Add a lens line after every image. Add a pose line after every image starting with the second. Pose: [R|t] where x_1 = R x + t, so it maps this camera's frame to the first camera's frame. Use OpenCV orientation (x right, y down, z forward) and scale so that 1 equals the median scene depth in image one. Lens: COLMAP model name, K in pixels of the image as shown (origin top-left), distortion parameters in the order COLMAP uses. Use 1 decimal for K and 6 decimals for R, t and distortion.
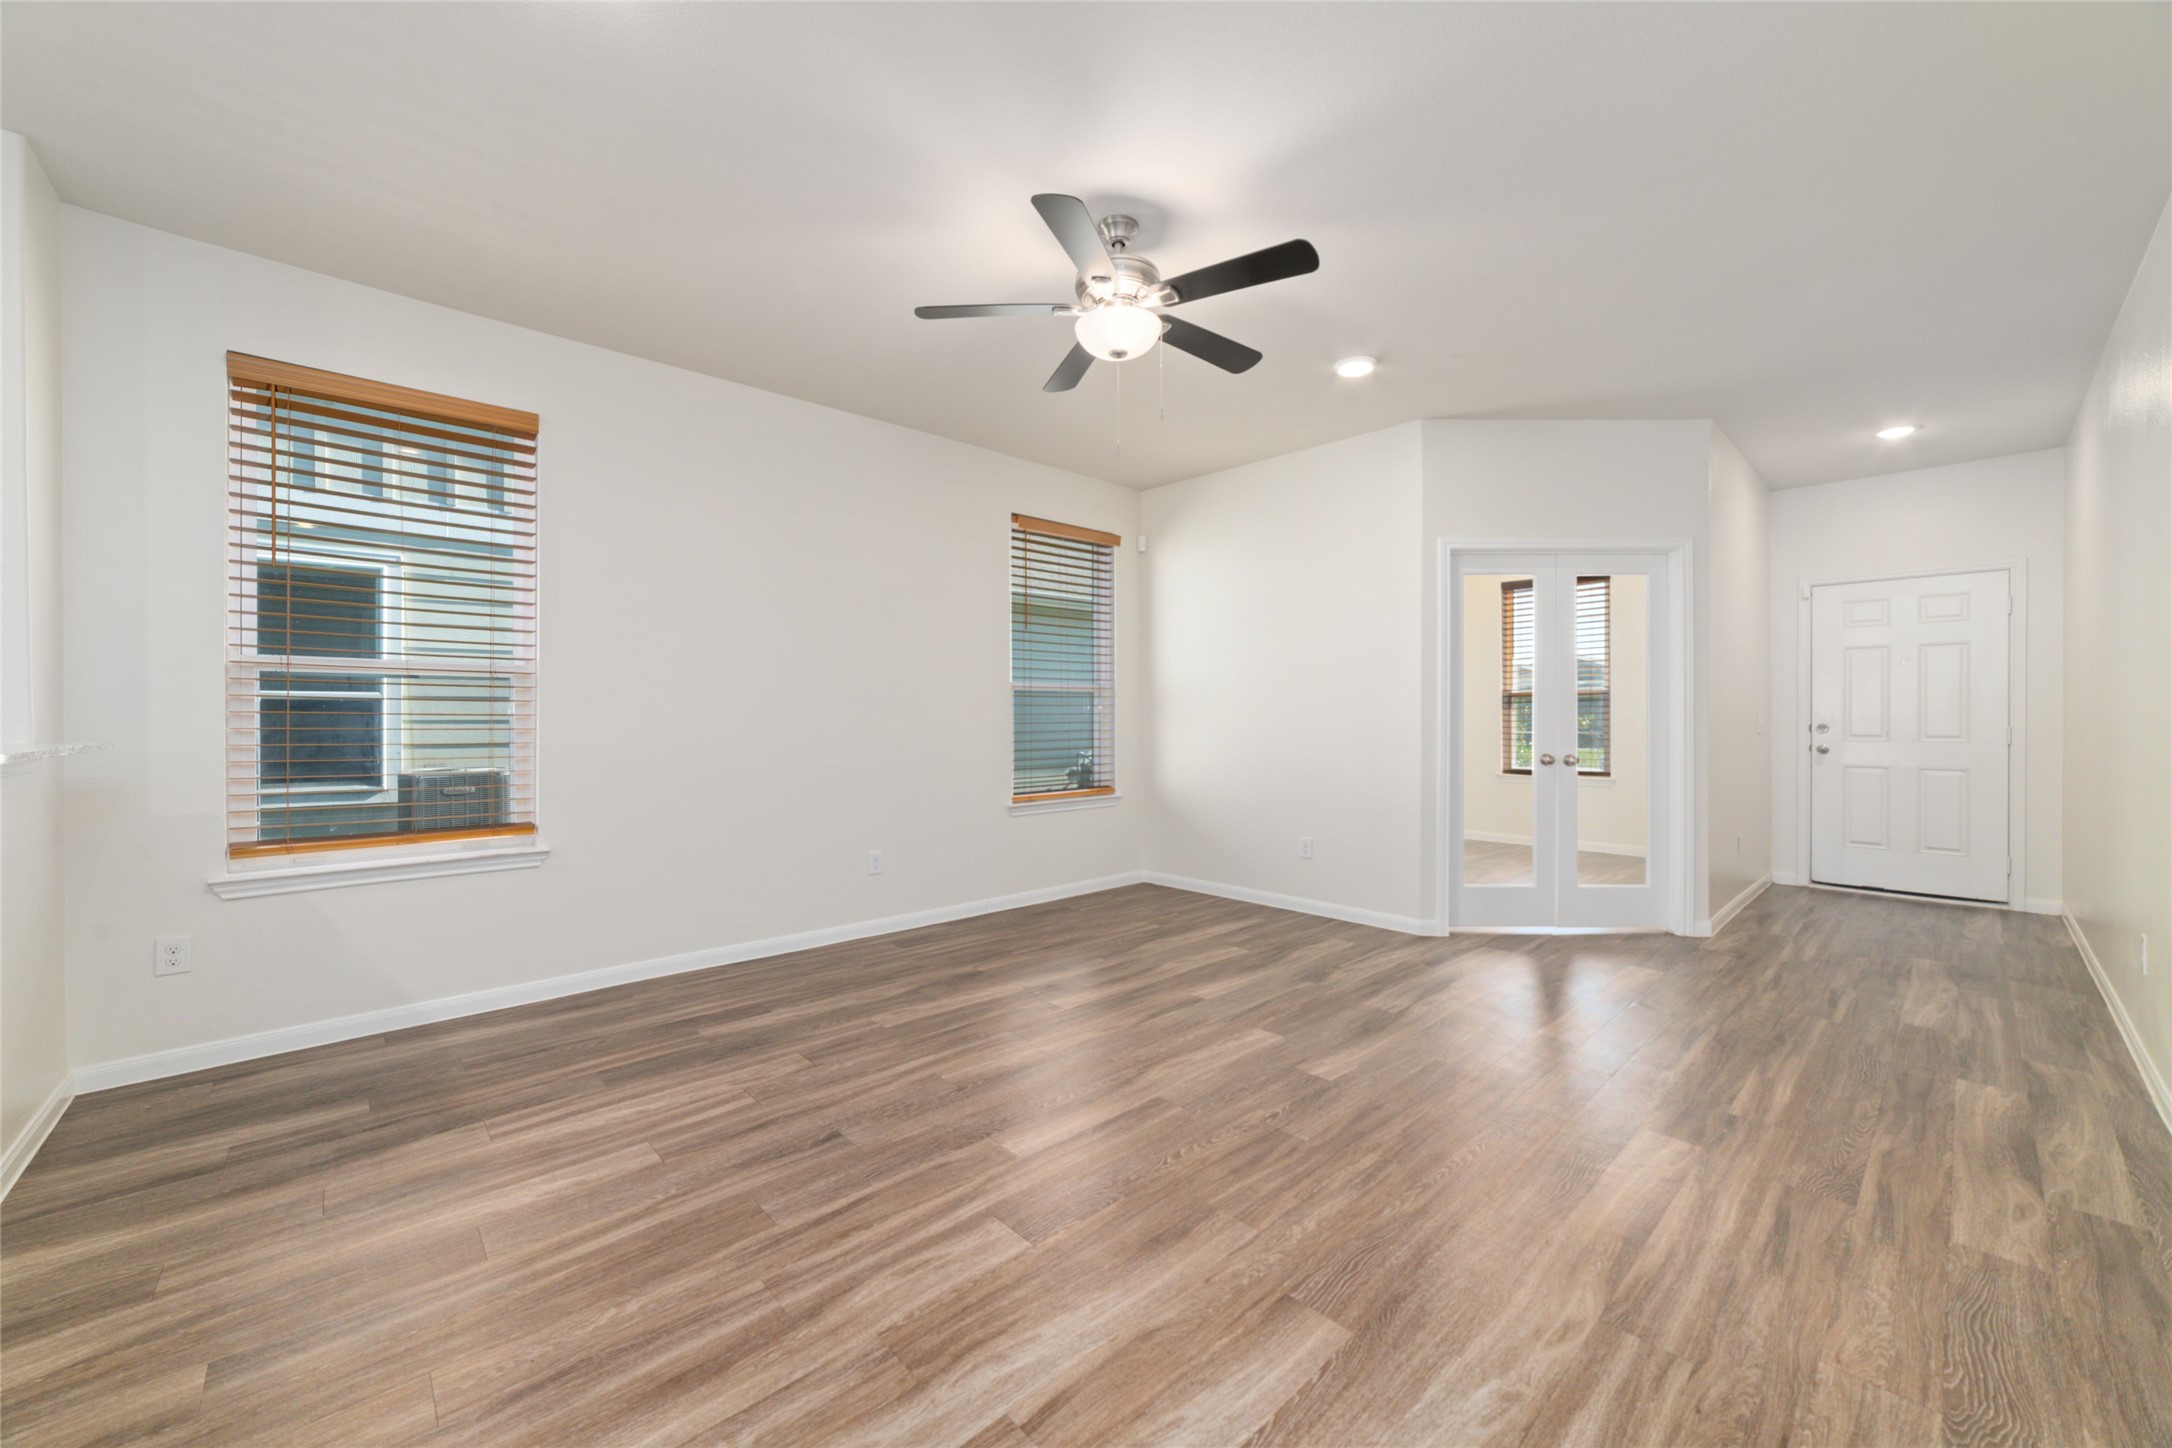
lens RADIAL K [[823.3, 0, 1085.7], [0, 823.3, 720.6], [0, 0, 1]] dist [-0.015507, 0.004525]
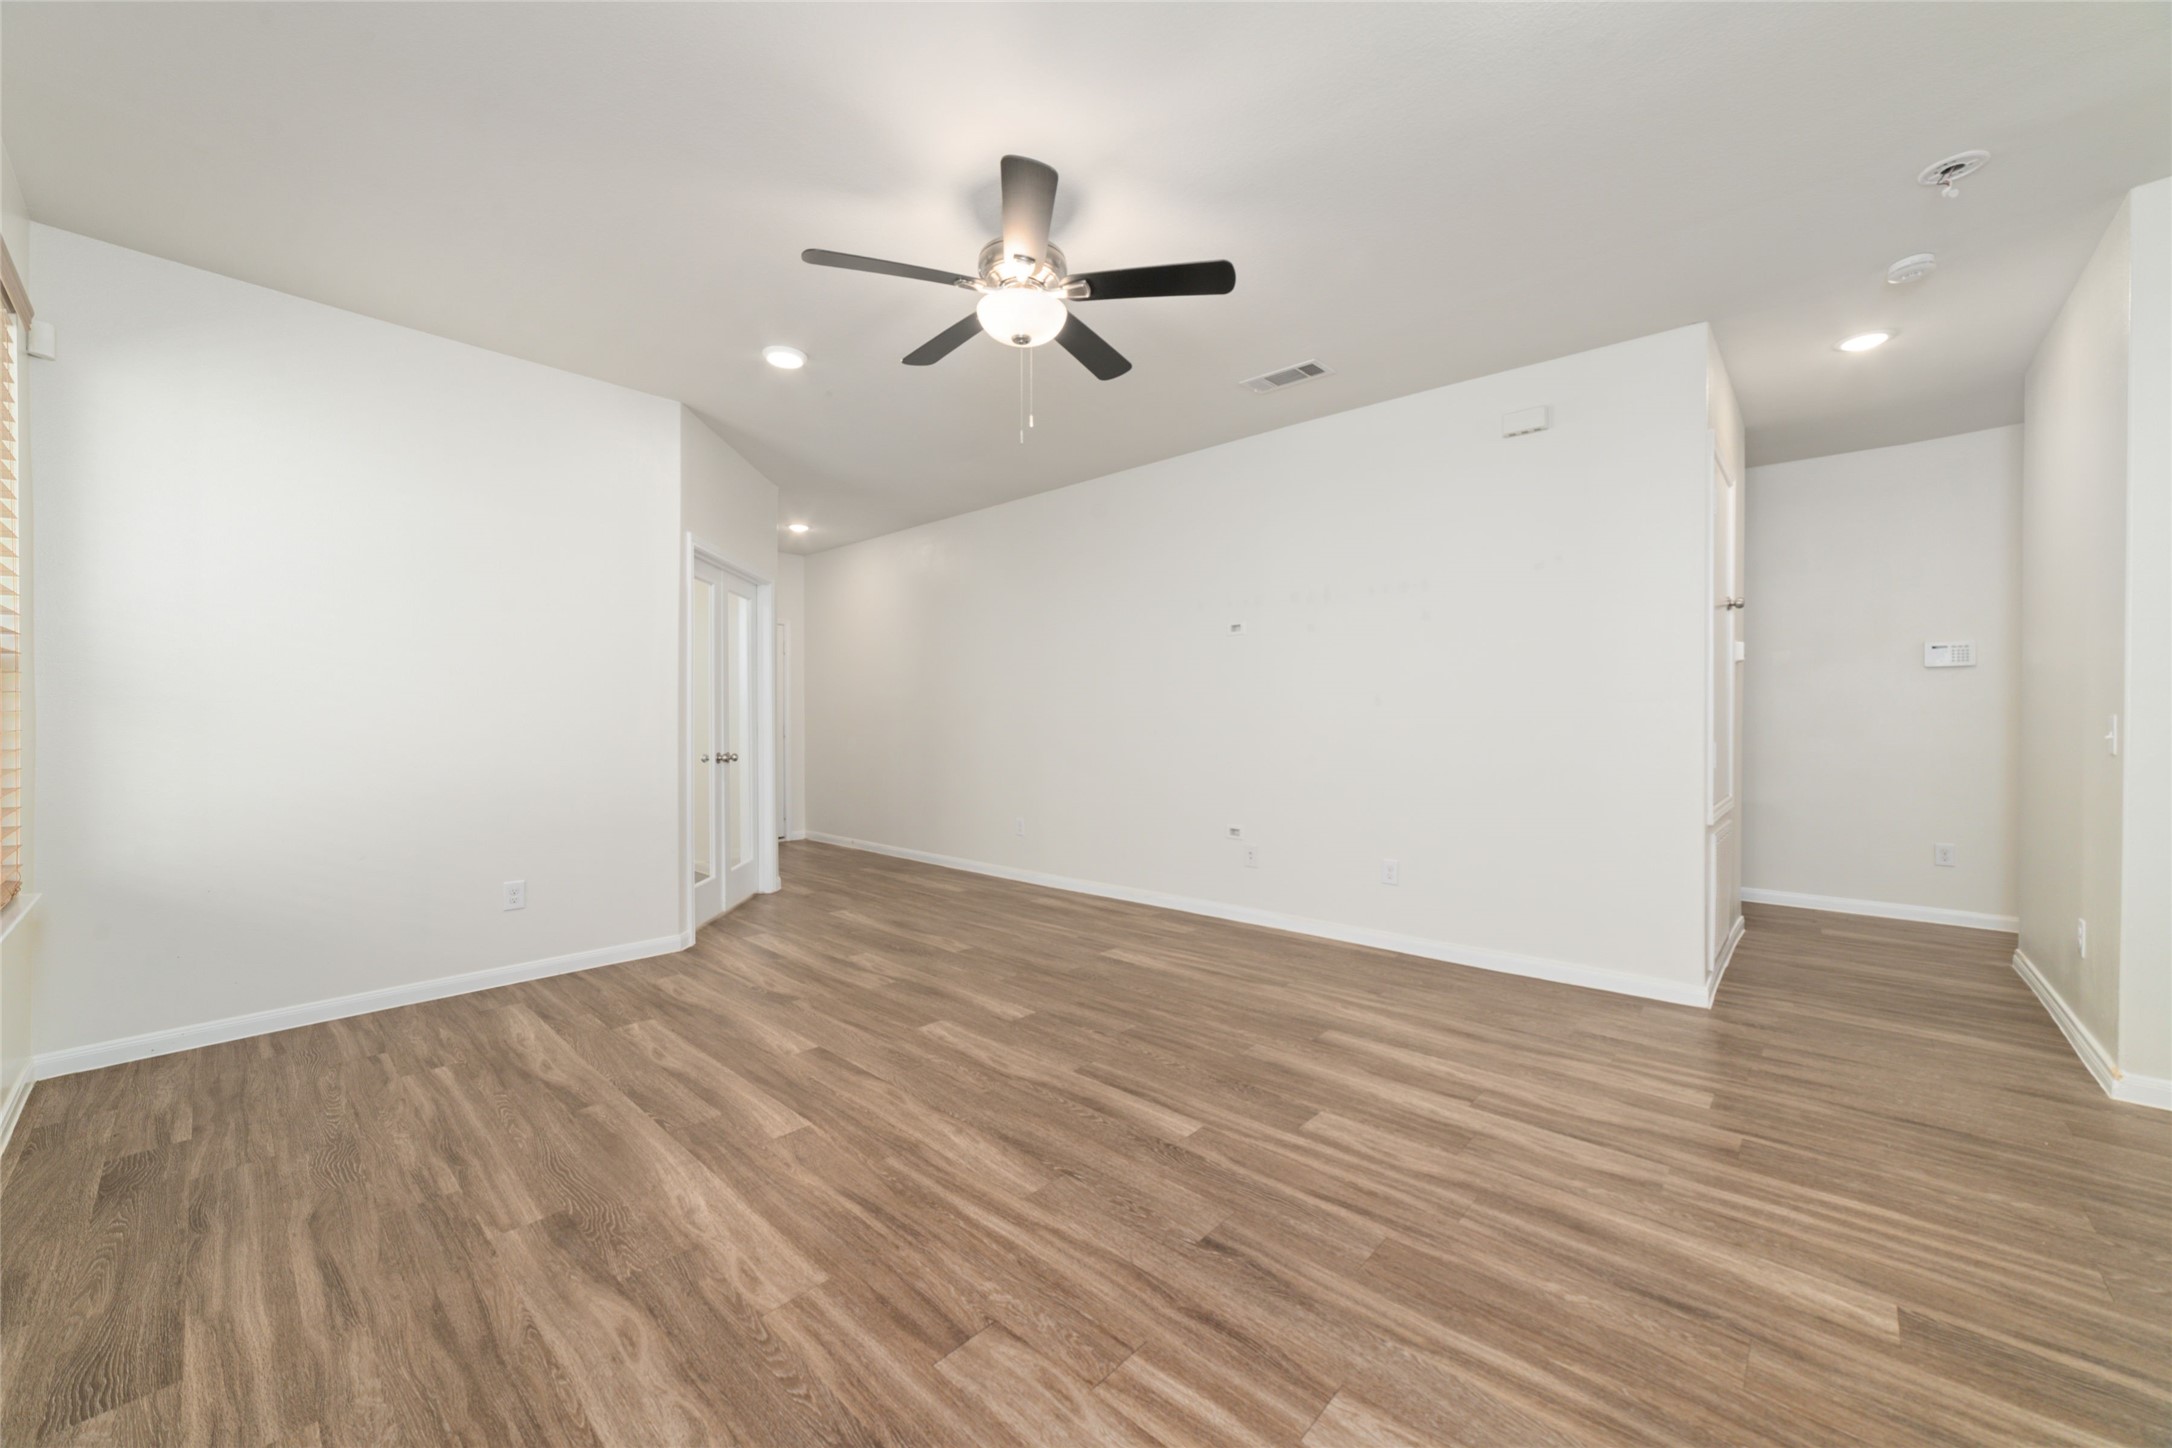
lens RADIAL K [[823.3, 0, 1085.7], [0, 823.3, 720.6], [0, 0, 1]] dist [-0.015507, 0.004525]
pose [[-0.078260, -0.000696, 0.996933, -1.007158], [0.003534, 0.999993, 0.000975, -0.000411], [-0.996927, 0.003599, -0.078257, 1.091901]]
